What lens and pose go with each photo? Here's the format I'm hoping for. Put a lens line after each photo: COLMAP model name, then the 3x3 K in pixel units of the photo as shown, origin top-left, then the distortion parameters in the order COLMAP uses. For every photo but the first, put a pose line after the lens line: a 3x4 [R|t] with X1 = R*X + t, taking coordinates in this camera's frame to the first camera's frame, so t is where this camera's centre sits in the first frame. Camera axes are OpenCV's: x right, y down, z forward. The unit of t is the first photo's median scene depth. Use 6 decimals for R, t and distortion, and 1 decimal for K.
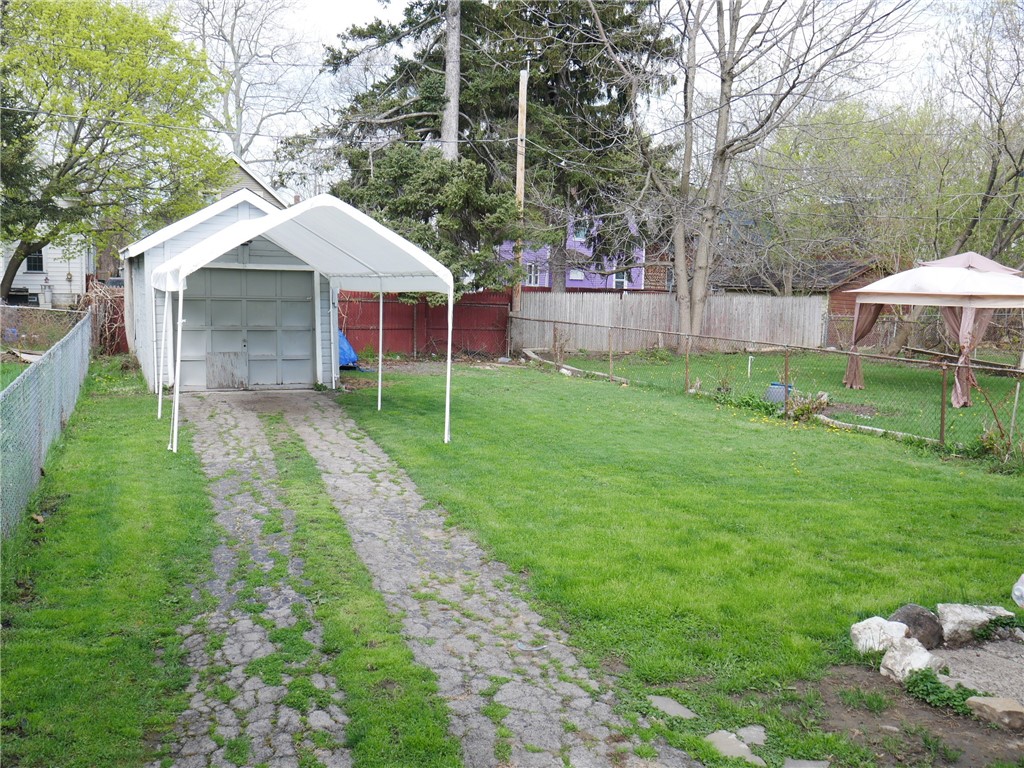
lens RADIAL K [[969.0, 0, 513.7], [0, 969.0, 383.9], [0, 0, 1]] dist [0.003158, 0.000000]
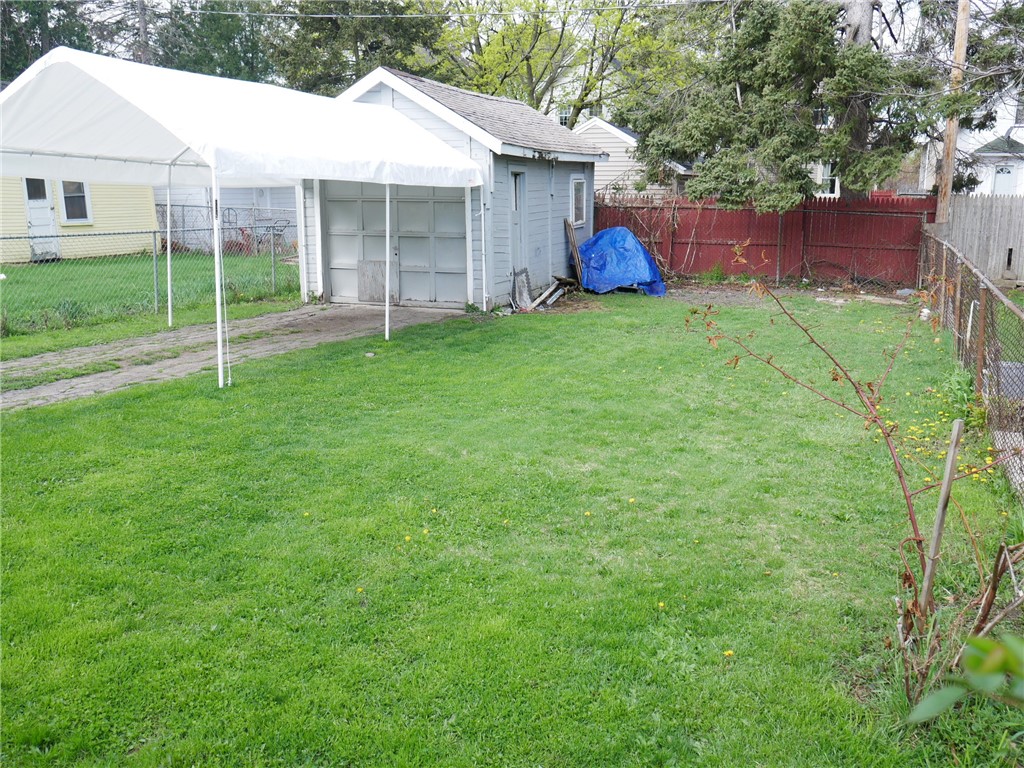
lens RADIAL K [[969.0, 0, 513.8], [0, 969.0, 382.7], [0, 0, 1]] dist [0.003158, 0.000000]
pose [[0.720540, 0.120746, -0.682820, 0.346387], [-0.064694, 0.992133, 0.107176, -0.021228], [0.690389, -0.033051, 0.722683, 0.373157]]
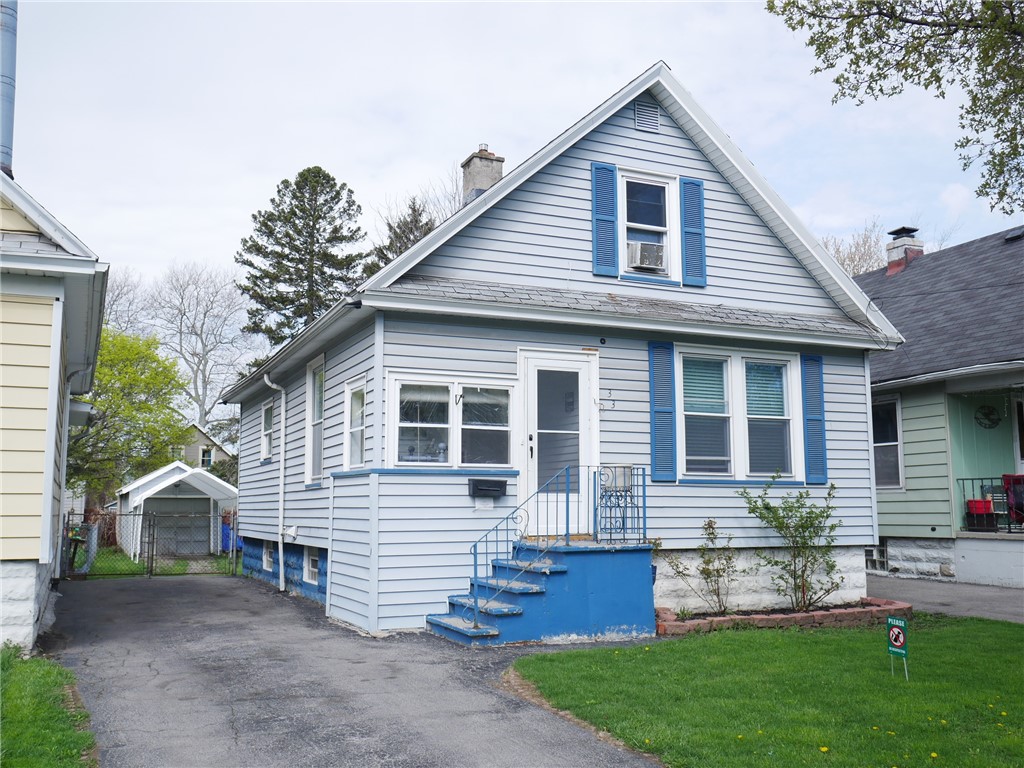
lens RADIAL K [[969.0, 0, 511.2], [0, 969.0, 384.1], [0, 0, 1]] dist [0.003158, 0.000000]
pose [[0.999363, -0.030212, 0.018978, 0.348175], [0.033801, 0.971994, -0.232563, 0.130297], [-0.011420, 0.233056, 0.972396, -0.931764]]
